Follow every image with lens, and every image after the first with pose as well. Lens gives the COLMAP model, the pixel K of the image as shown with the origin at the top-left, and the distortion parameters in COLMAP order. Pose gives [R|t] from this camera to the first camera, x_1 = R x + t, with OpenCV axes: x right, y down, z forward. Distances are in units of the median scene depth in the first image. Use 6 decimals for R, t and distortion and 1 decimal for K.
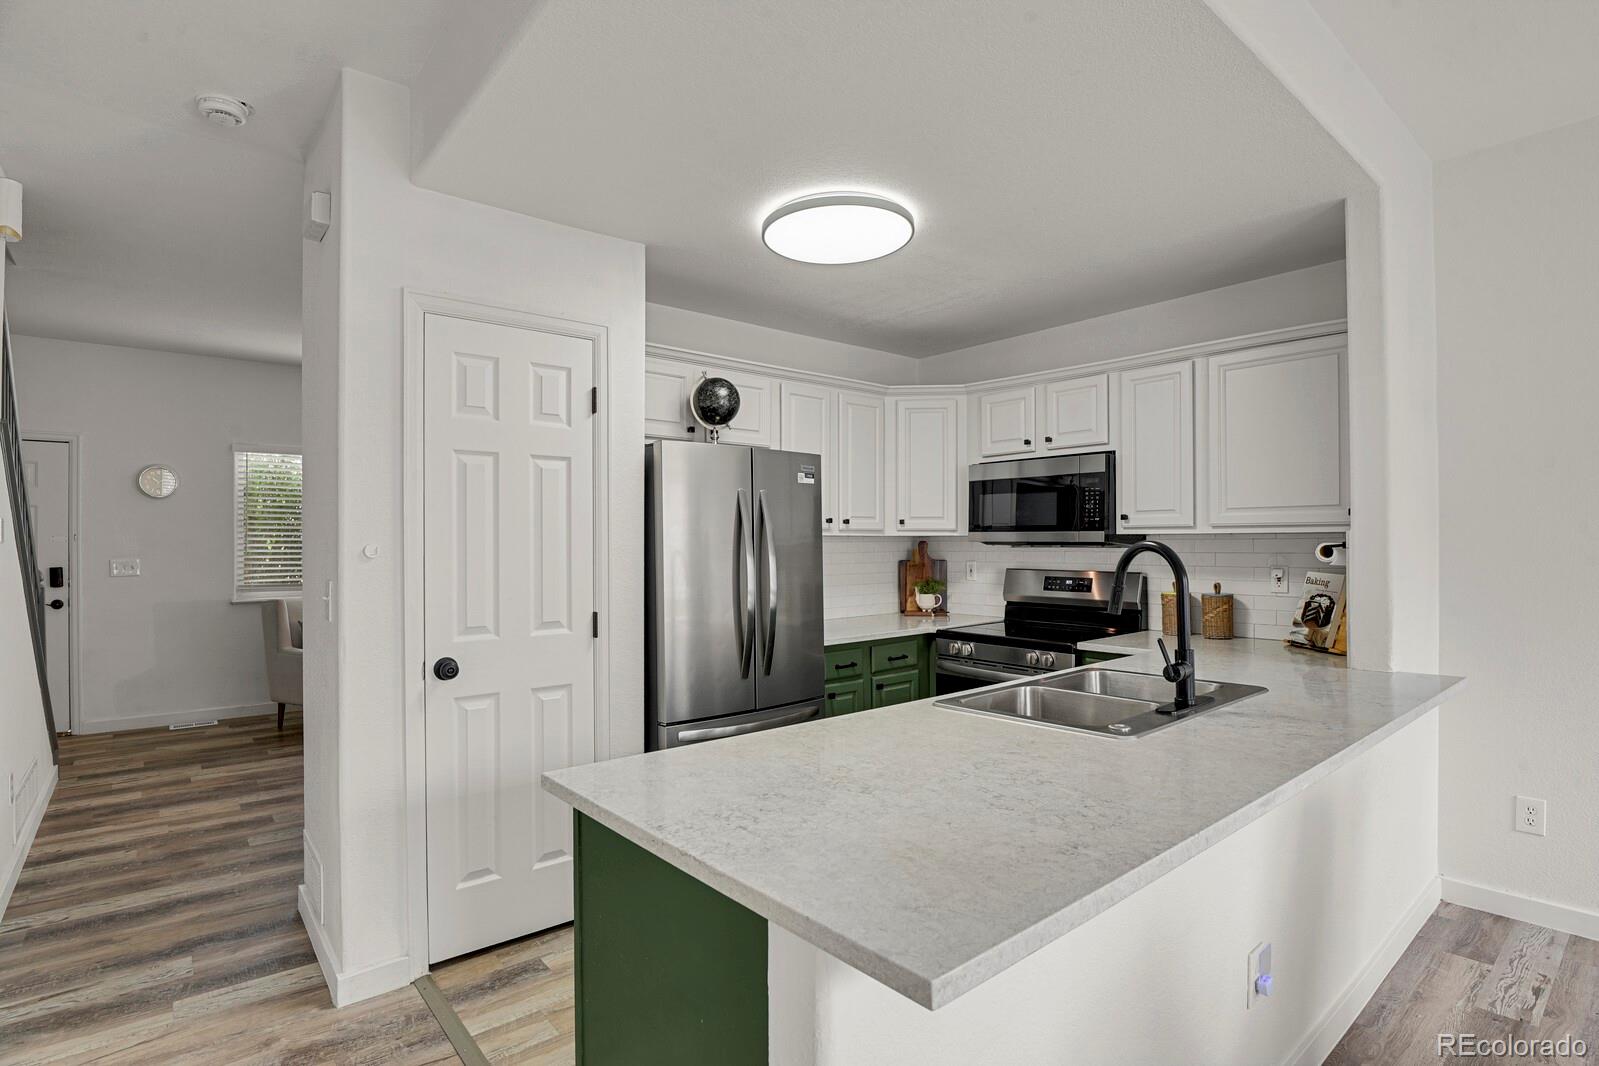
lens RADIAL K [[781.1, 0, 799.6], [0, 781.1, 537.7], [0, 0, 1]] dist [-0.018605, -0.007751]
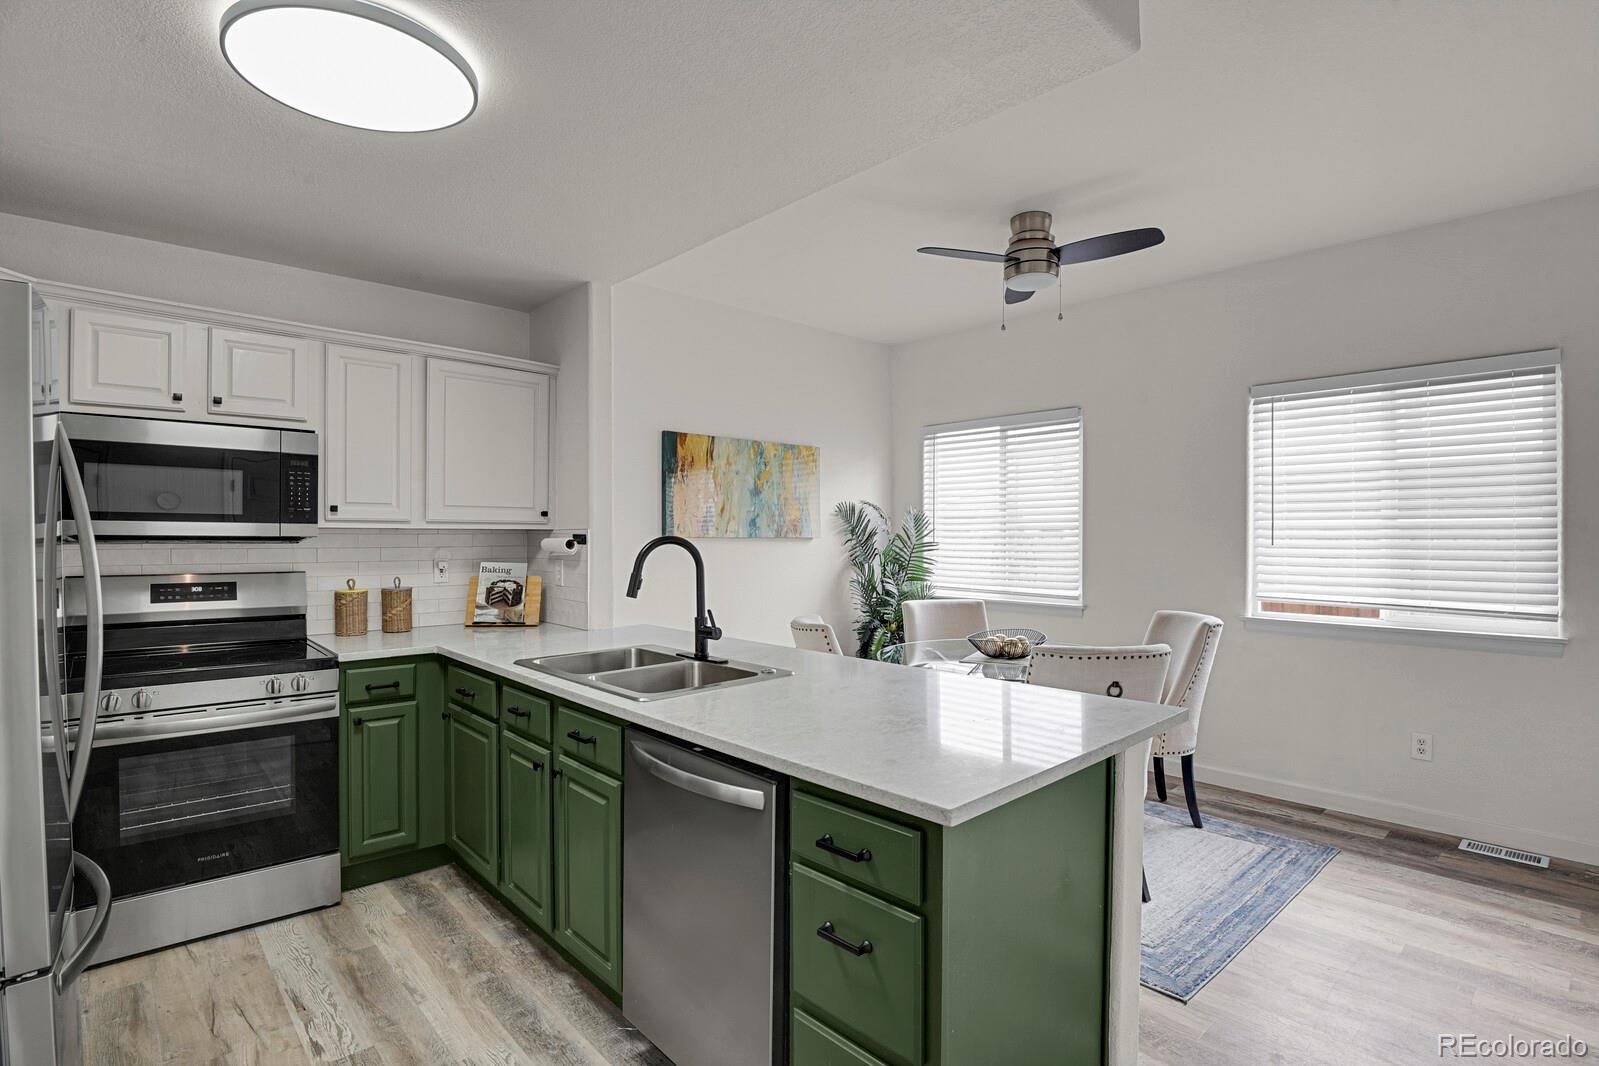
lens RADIAL K [[781.1, 0, 799.6], [0, 781.1, 537.7], [0, 0, 1]] dist [-0.018605, -0.007751]
pose [[-0.043564, 0.001896, 0.999049, -0.503579], [-0.007455, 0.999970, -0.002223, 0.004917], [-0.999023, -0.007544, -0.043549, 0.519144]]
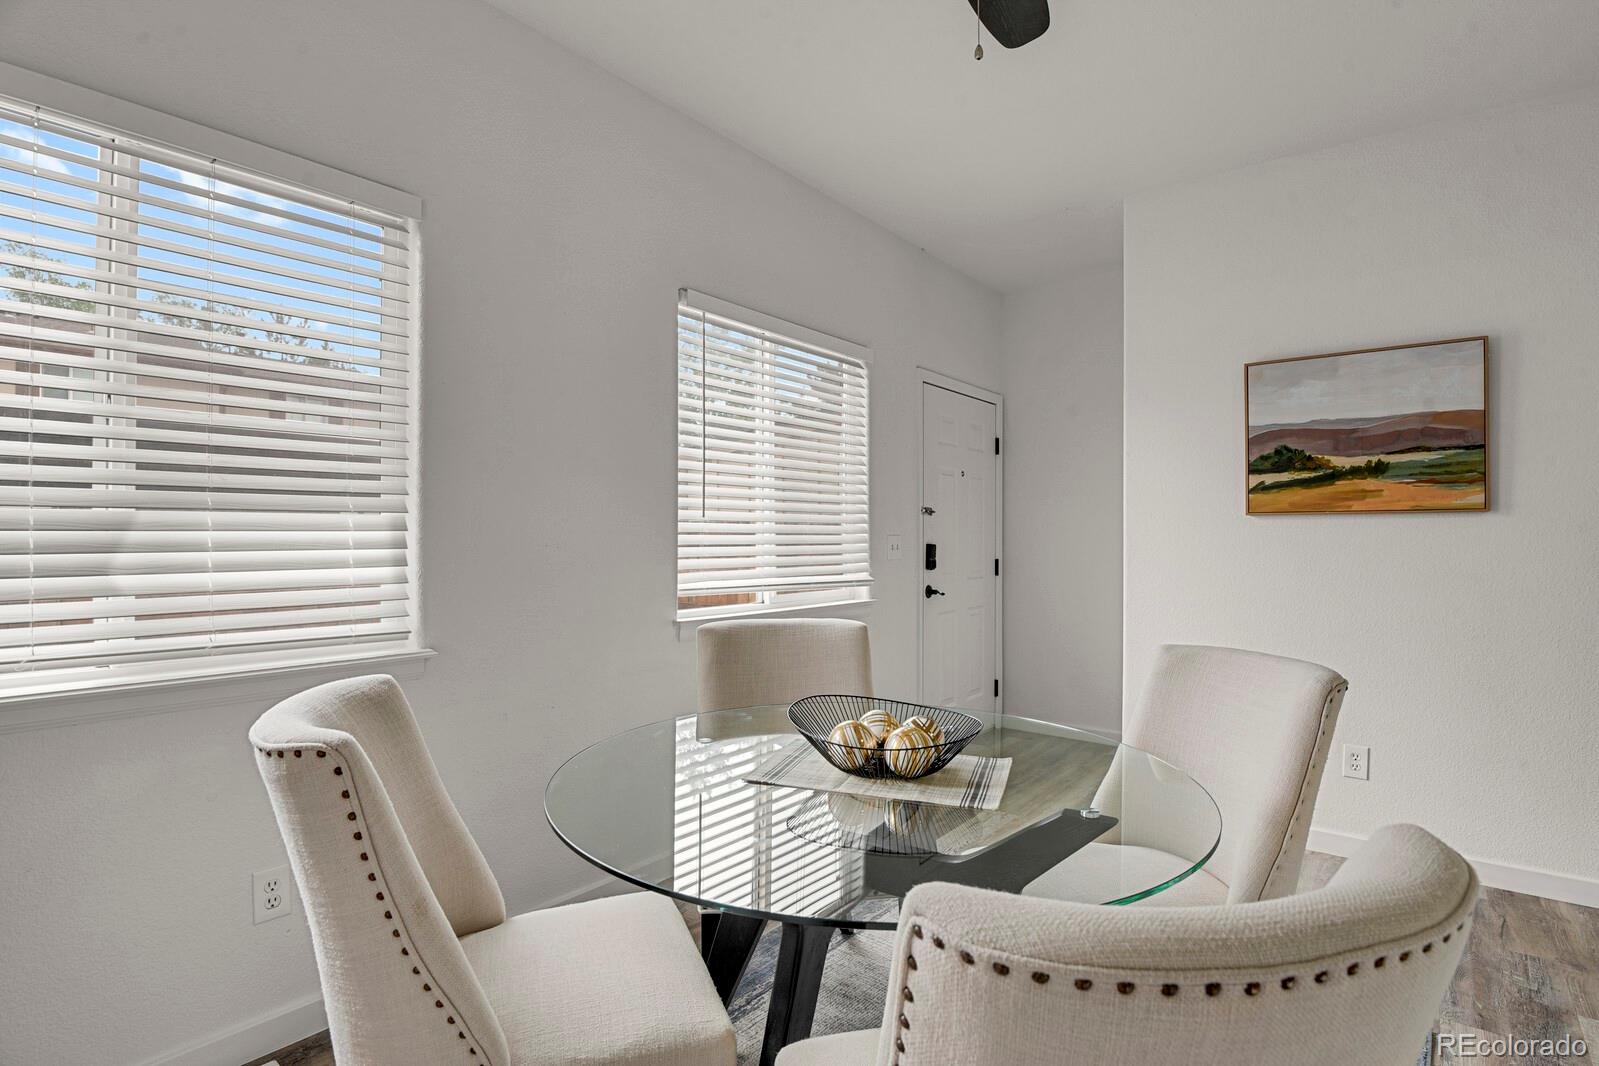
lens RADIAL K [[781.1, 0, 799.6], [0, 781.1, 537.7], [0, 0, 1]] dist [-0.018605, -0.007751]
pose [[-0.981848, 0.002956, -0.189645, 0.698519], [0.003827, 0.999984, -0.004223, 0.034640], [0.189630, -0.004872, -0.981844, 0.614093]]
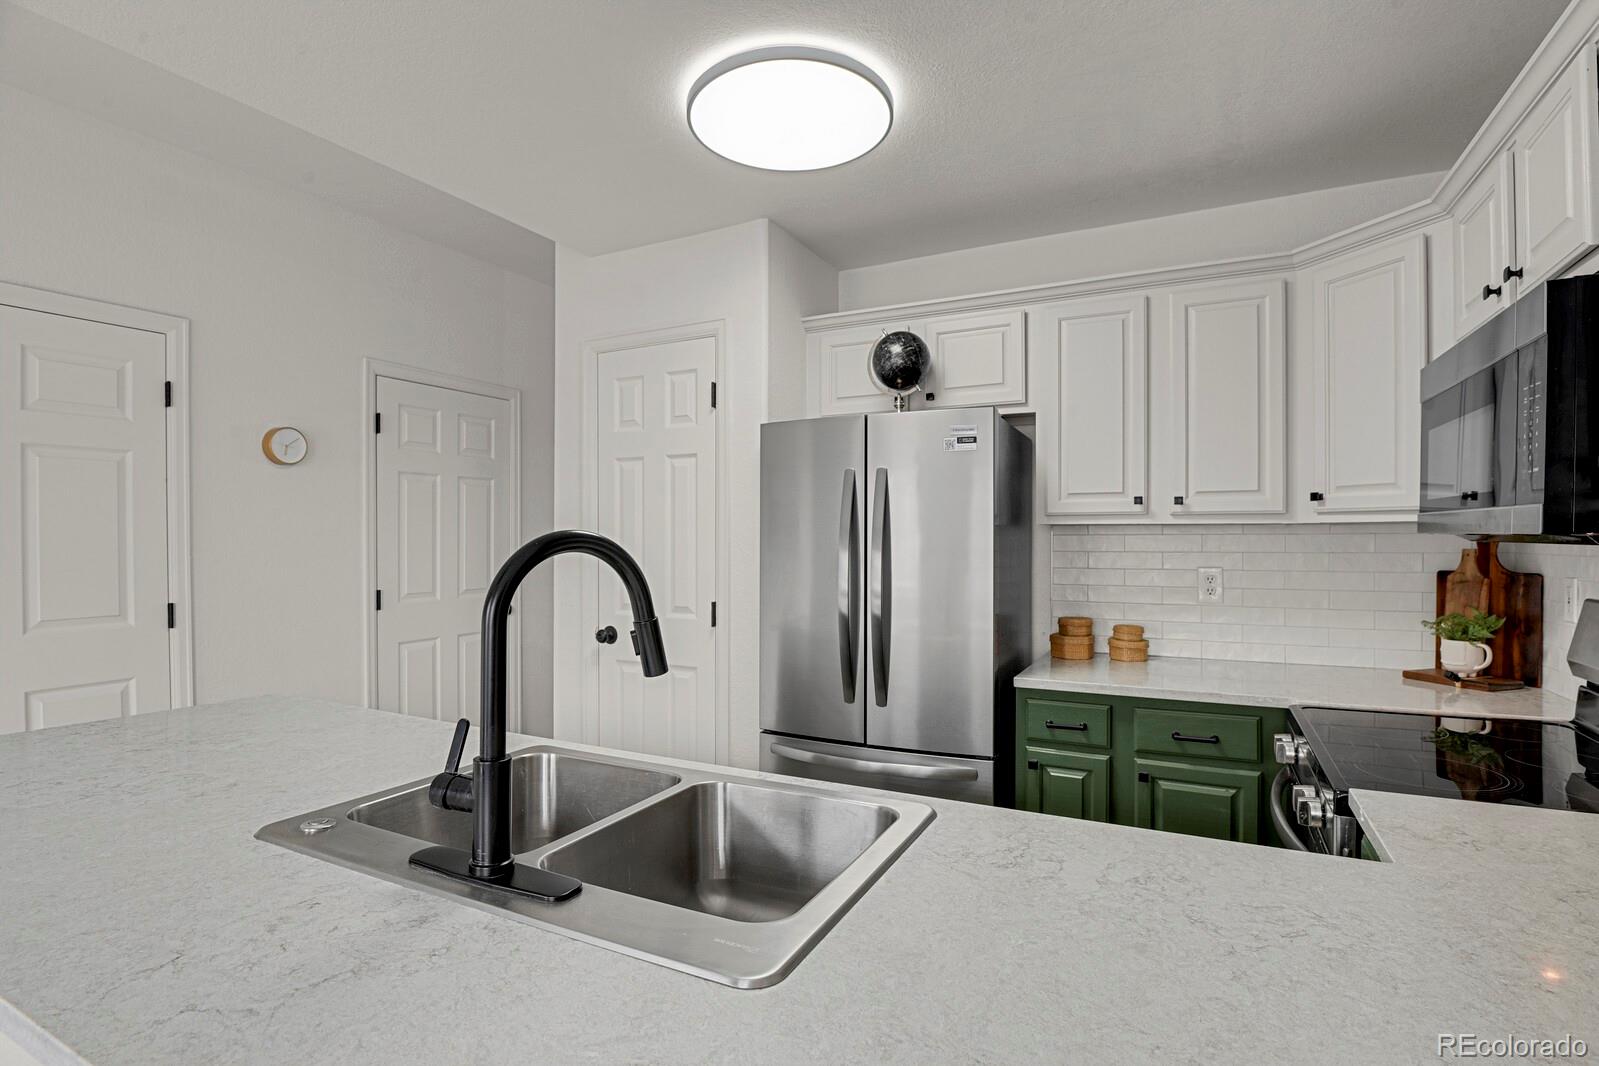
lens RADIAL K [[777.4, 0, 798.6], [0, 777.4, 536.8], [0, 0, 1]] dist [-0.022303, -0.000630]
pose [[0.390070, 0.004906, -0.920772, 0.589562], [0.003989, 0.999967, 0.007018, 0.002626], [0.920777, -0.006411, 0.390037, 0.576071]]
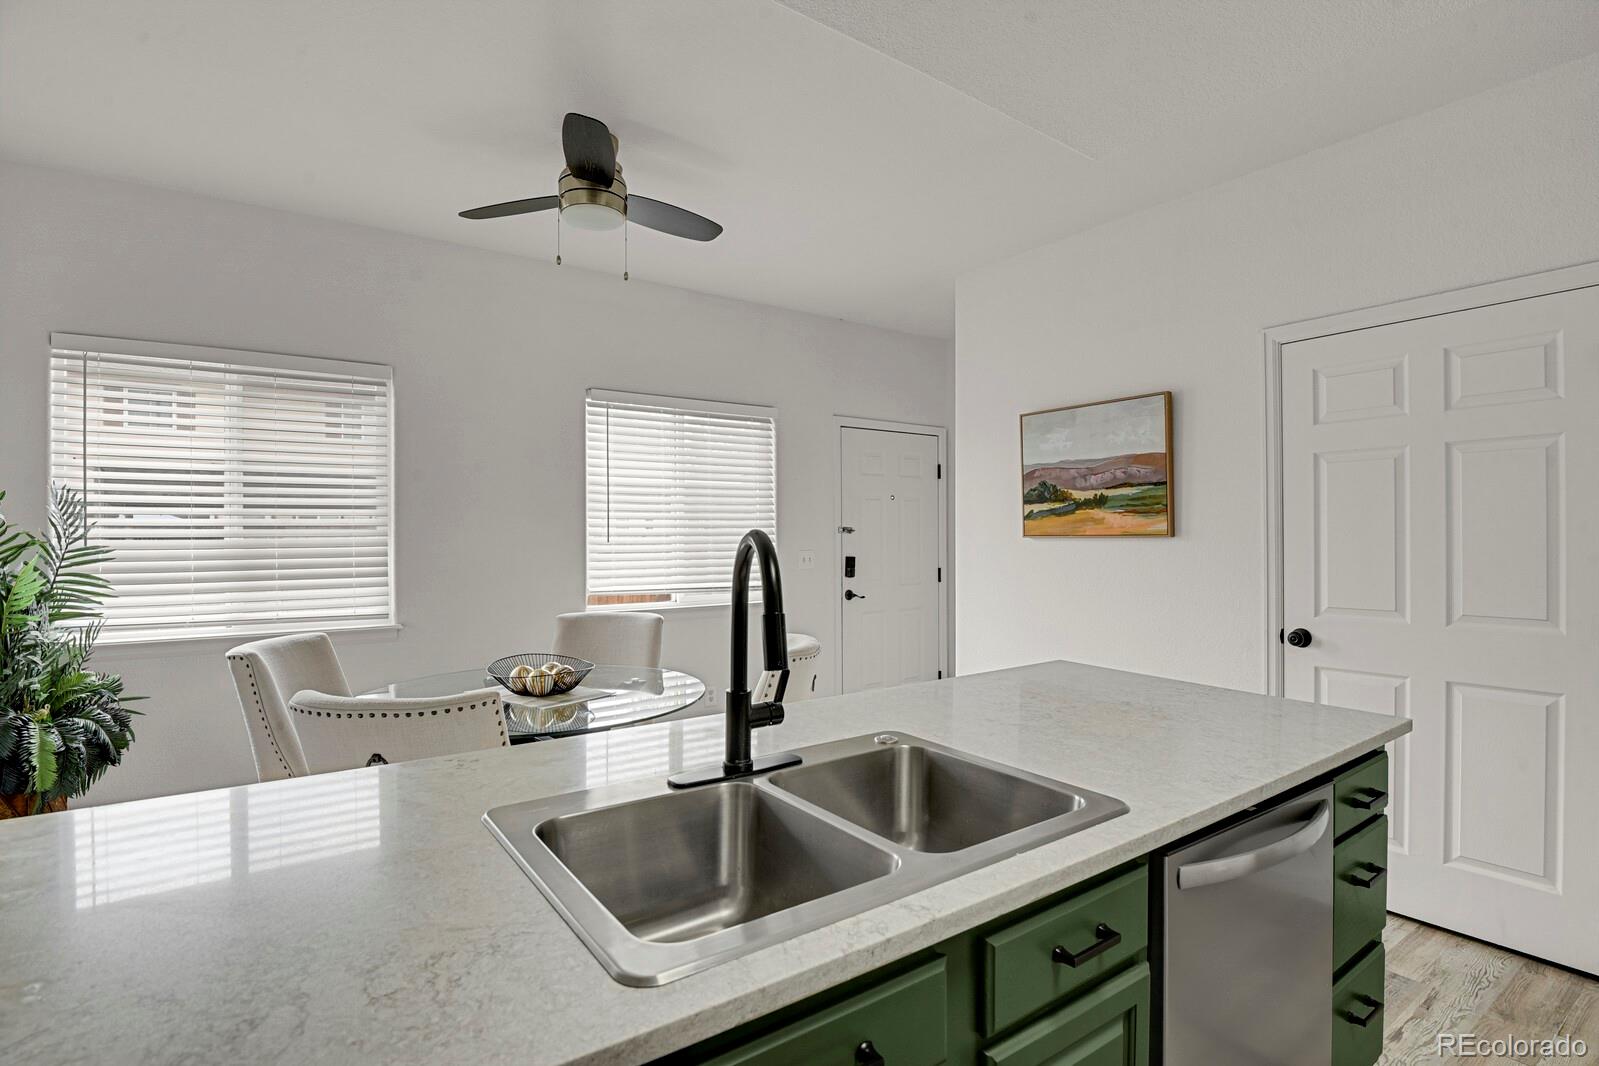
lens RADIAL K [[781.1, 0, 799.6], [0, 781.1, 537.7], [0, 0, 1]] dist [-0.018605, -0.007751]
pose [[-0.996427, 0.007882, 0.084096, 0.227413], [0.007621, 0.999965, -0.003428, 0.007573], [-0.084120, -0.002775, -0.996452, 0.975953]]
